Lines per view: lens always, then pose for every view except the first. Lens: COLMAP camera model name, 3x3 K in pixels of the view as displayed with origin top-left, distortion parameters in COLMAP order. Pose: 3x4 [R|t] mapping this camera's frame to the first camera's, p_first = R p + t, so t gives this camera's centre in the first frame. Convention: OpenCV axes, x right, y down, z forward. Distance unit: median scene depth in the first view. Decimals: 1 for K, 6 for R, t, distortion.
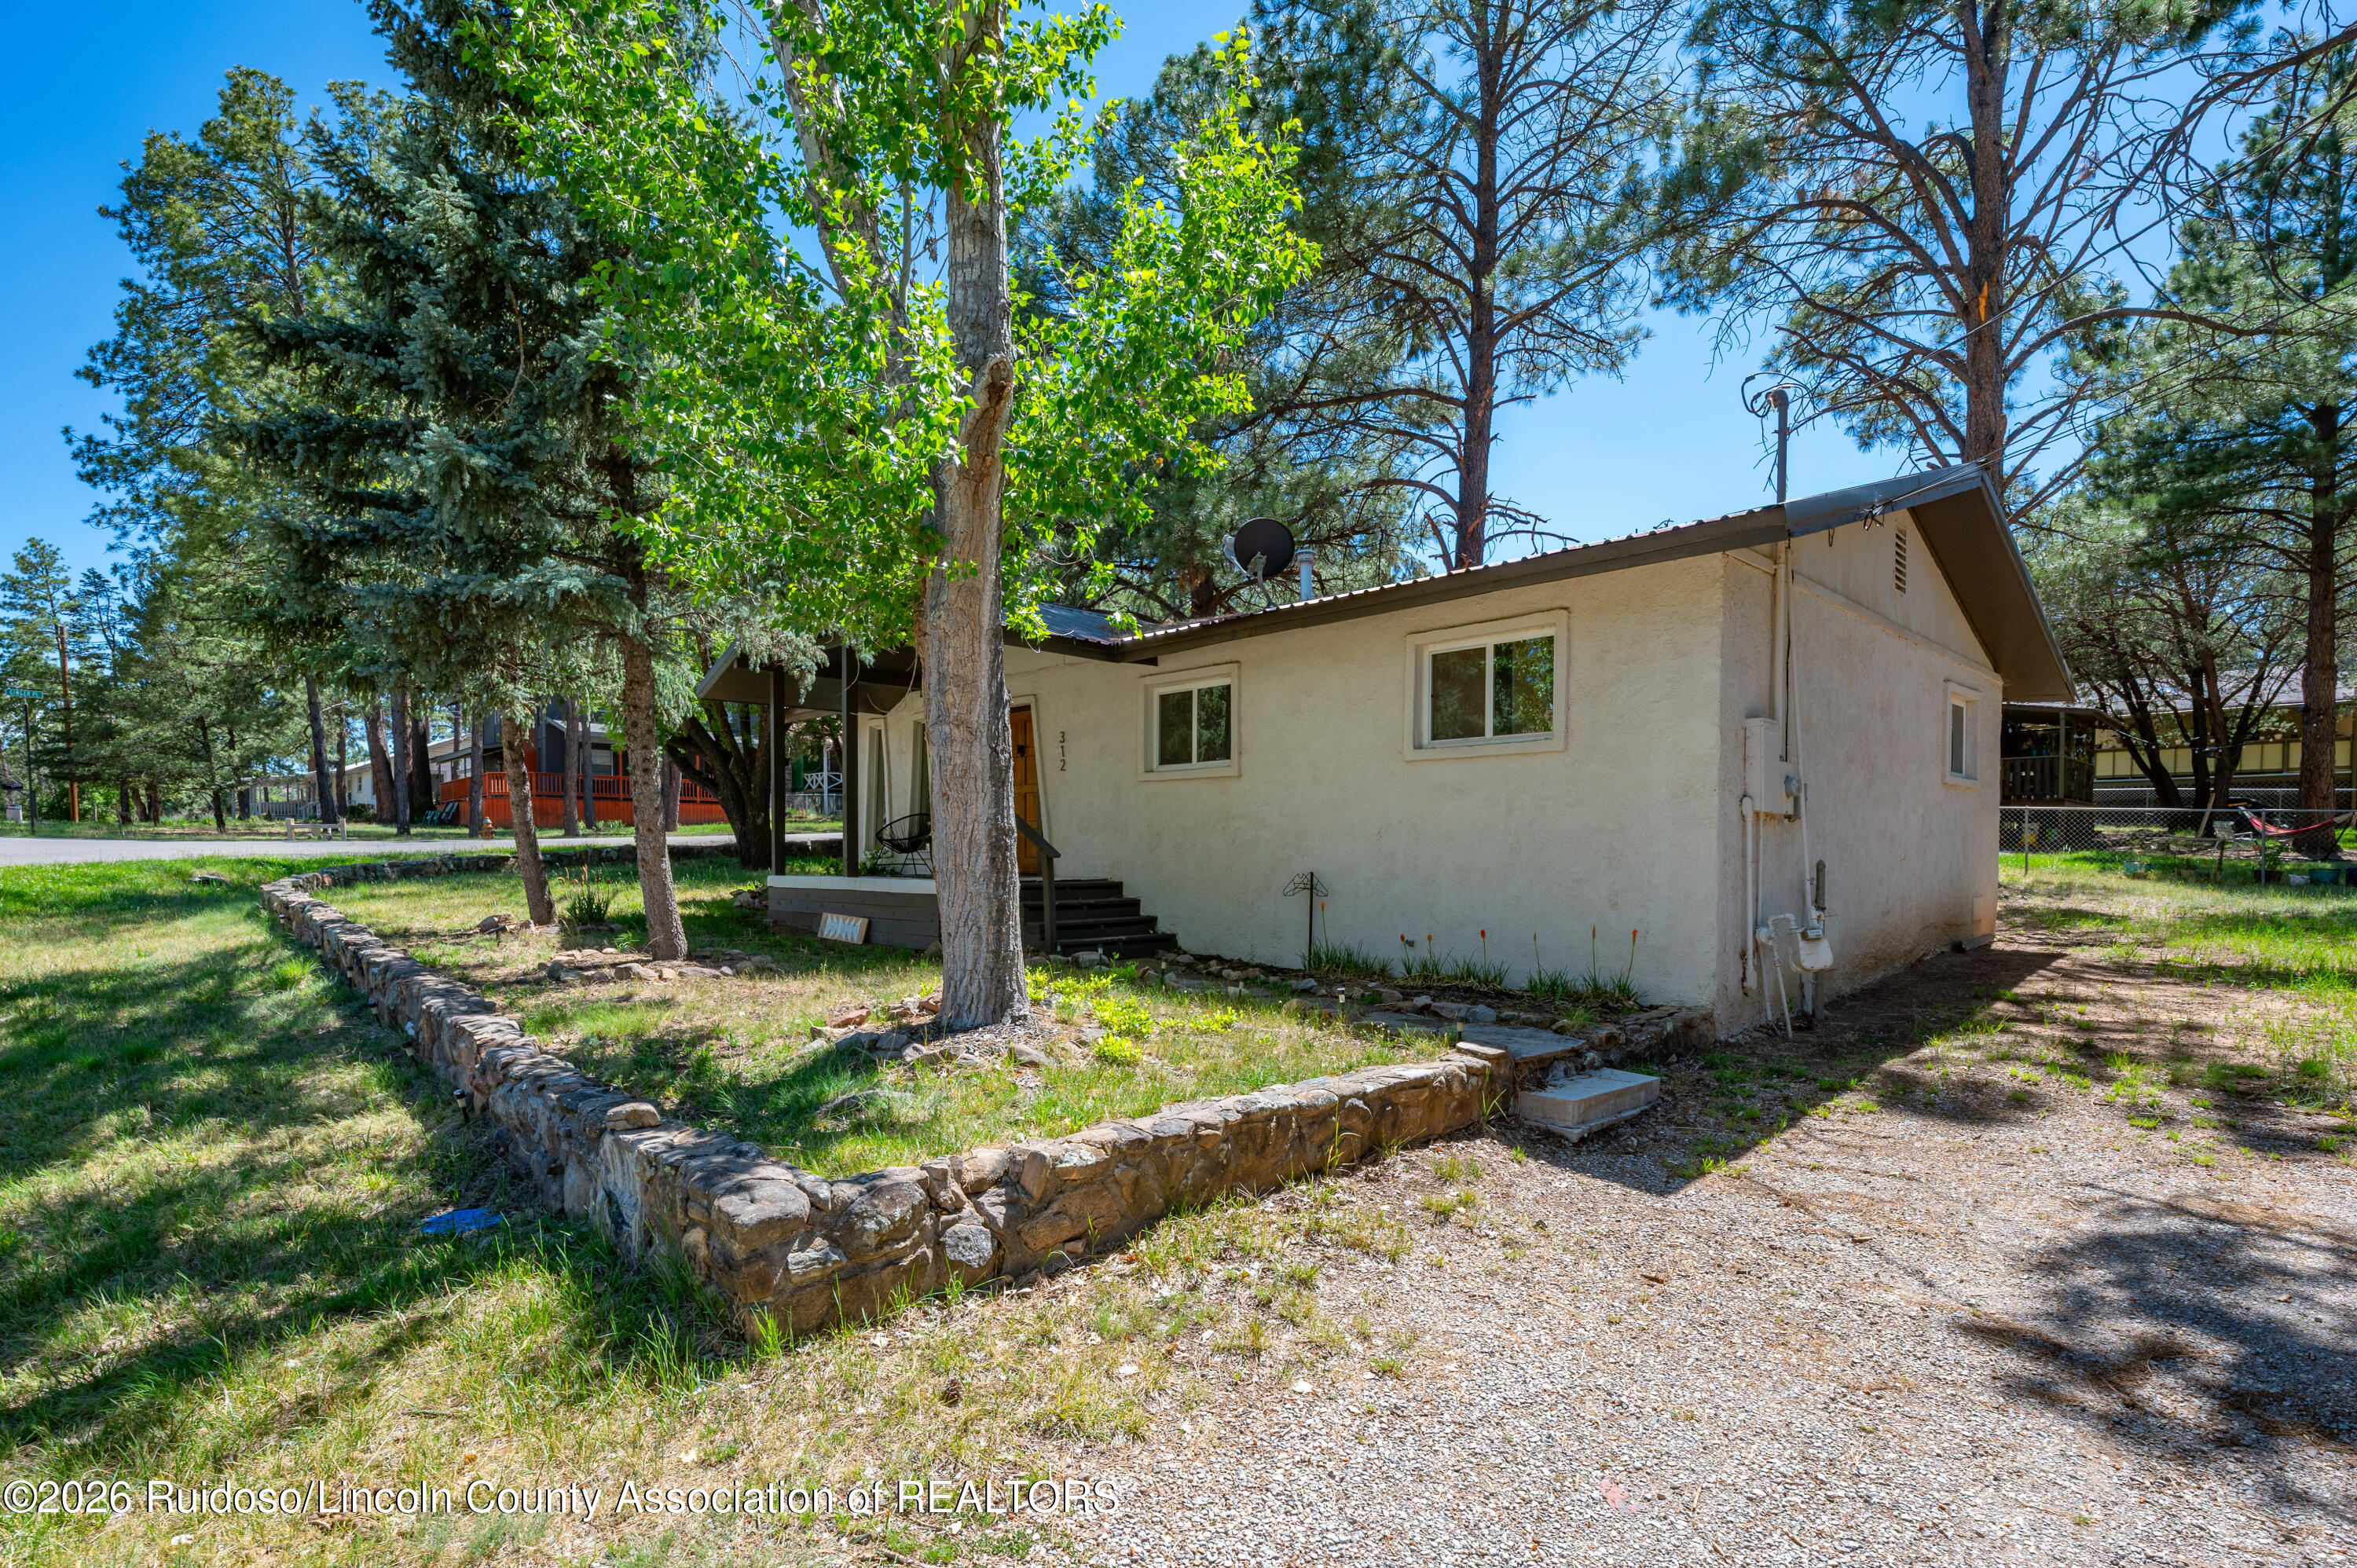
lens RADIAL K [[1164.4, 0, 1178.1], [0, 1164.4, 898.9], [0, 0, 1]] dist [-0.023196, 0.014875]
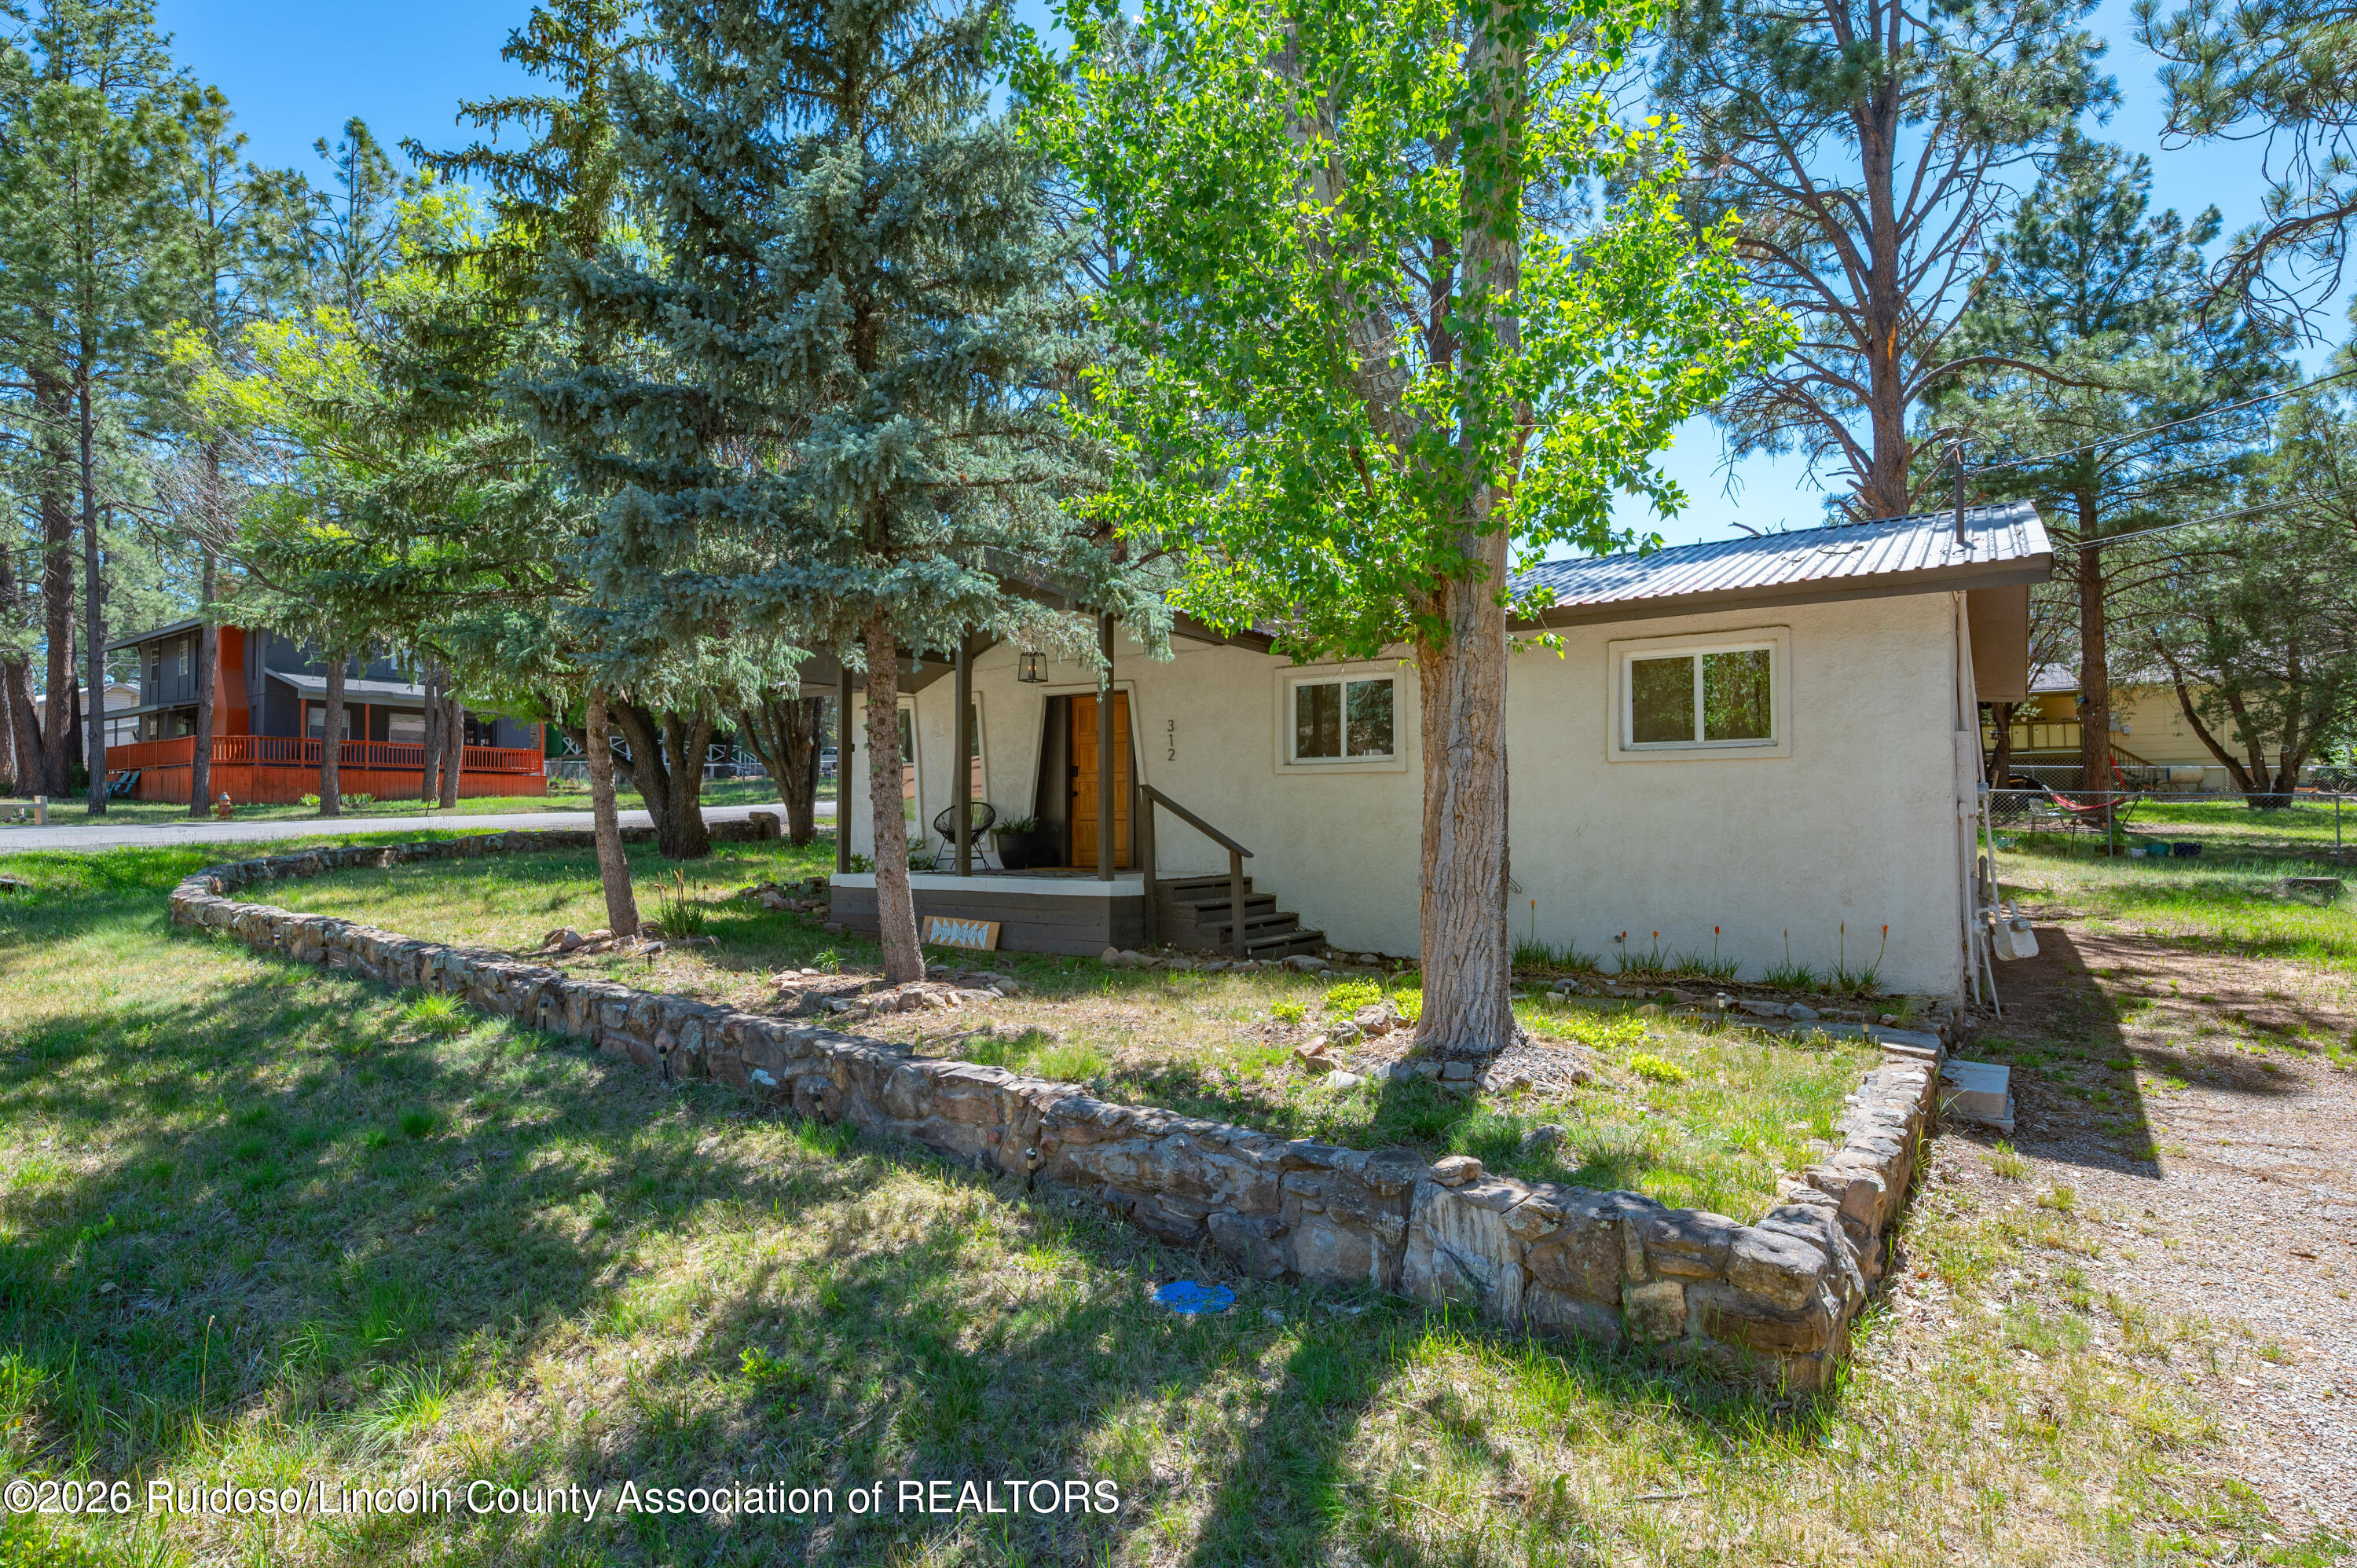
lens RADIAL K [[1237.8, 0, 1178.5], [0, 1237.8, 784.0], [0, 0, 1]] dist [-0.021950, 0.015497]
pose [[0.978303, 0.000619, 0.207179, -0.411496], [0.013635, 0.997635, -0.067366, -0.030659], [-0.206730, 0.068729, 0.975981, 0.008688]]
